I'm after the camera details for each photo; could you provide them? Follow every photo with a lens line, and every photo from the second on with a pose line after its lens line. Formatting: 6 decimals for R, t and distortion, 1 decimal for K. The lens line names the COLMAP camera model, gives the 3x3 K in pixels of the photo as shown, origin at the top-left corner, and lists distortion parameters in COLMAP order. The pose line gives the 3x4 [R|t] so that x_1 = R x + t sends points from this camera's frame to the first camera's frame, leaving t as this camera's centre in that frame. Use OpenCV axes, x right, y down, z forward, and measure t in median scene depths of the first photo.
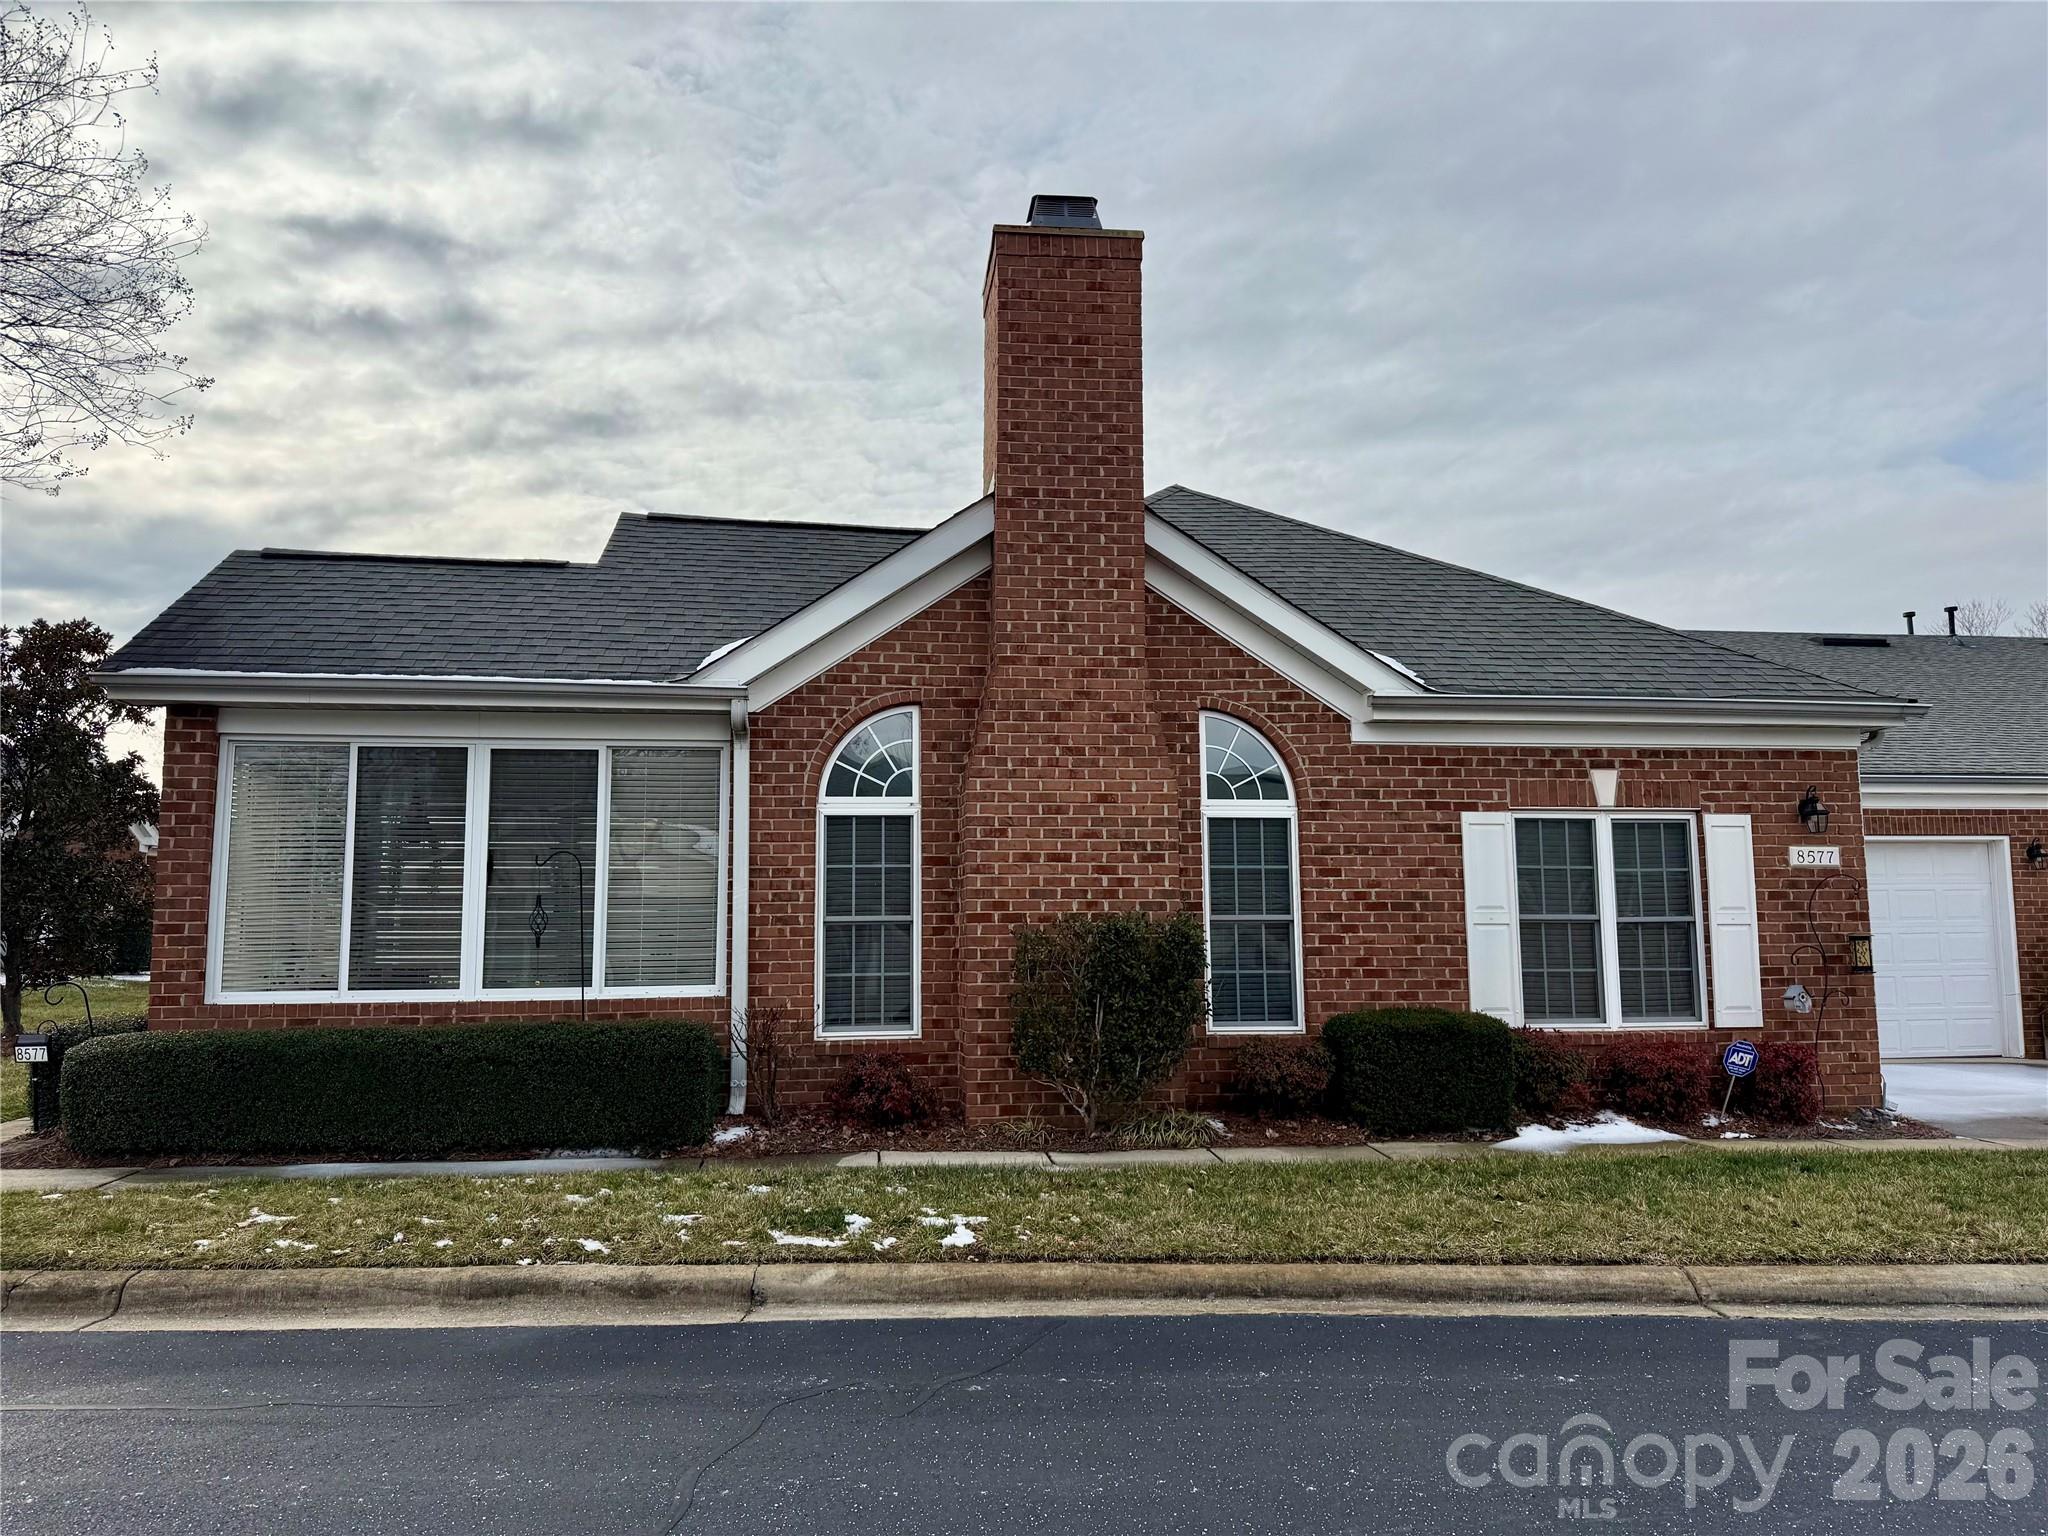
lens RADIAL K [[1428.1, 0, 1011.2], [0, 1428.1, 774.3], [0, 0, 1]] dist [0.106220, -0.119767]
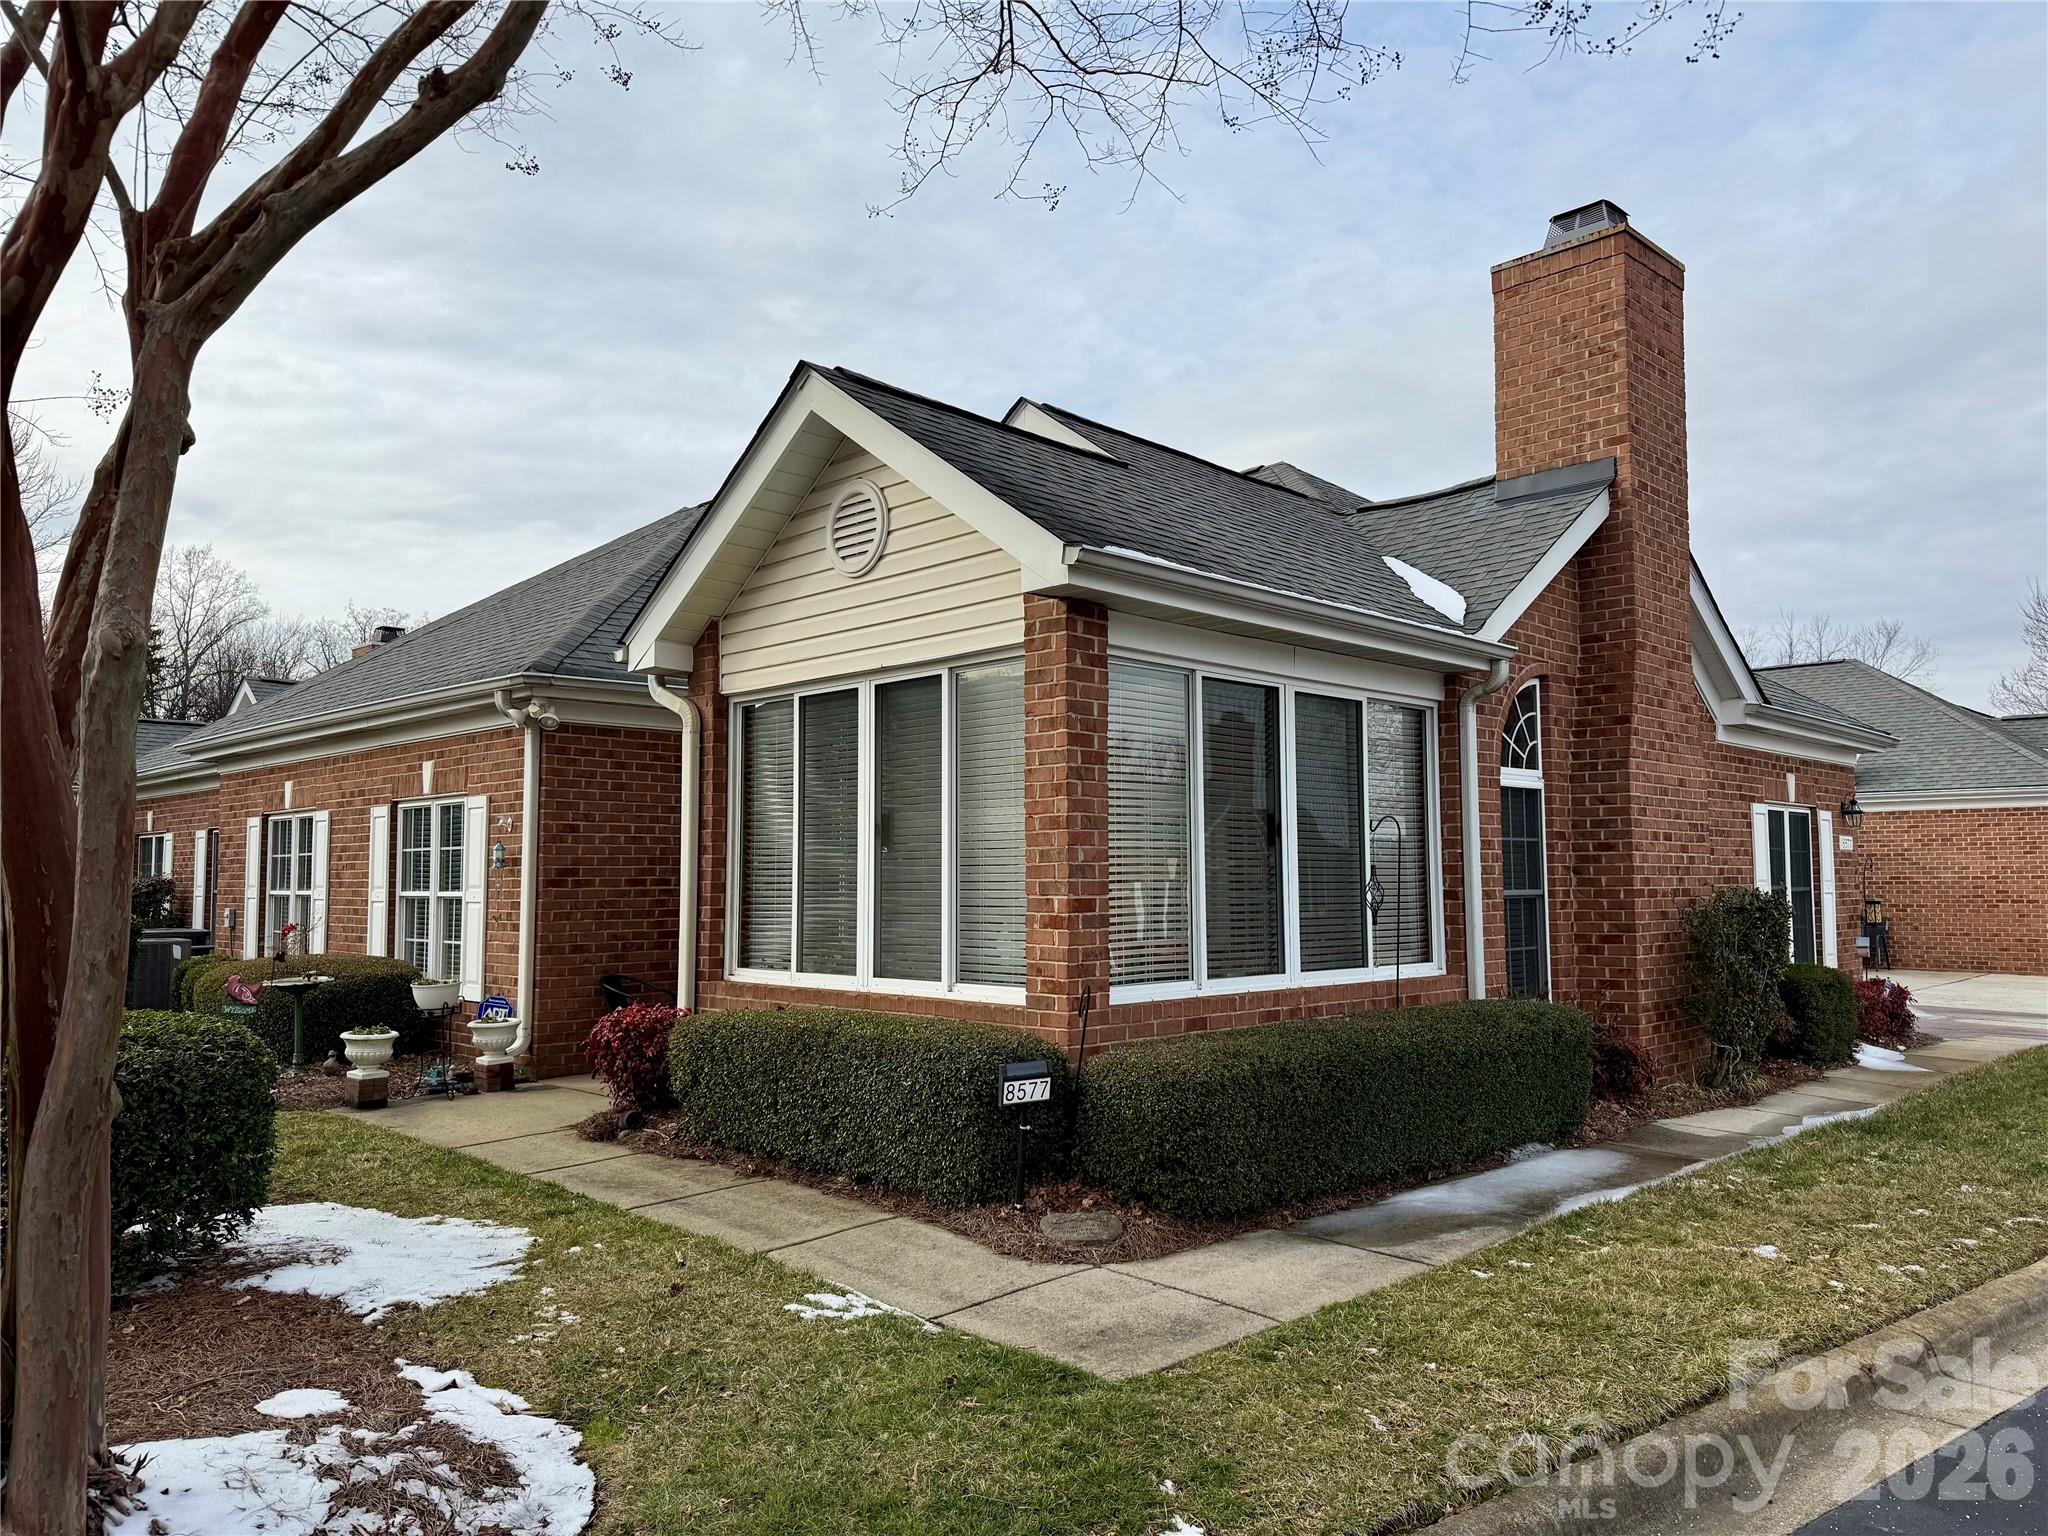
lens RADIAL K [[1428.1, 0, 1019.4], [0, 1428.1, 779.3], [0, 0, 1]] dist [0.106220, -0.119767]
pose [[0.785970, 0.045991, 0.616552, -0.969851], [-0.072696, 0.997186, 0.018288, 0.029522], [-0.613976, -0.059195, 0.787102, 0.424376]]
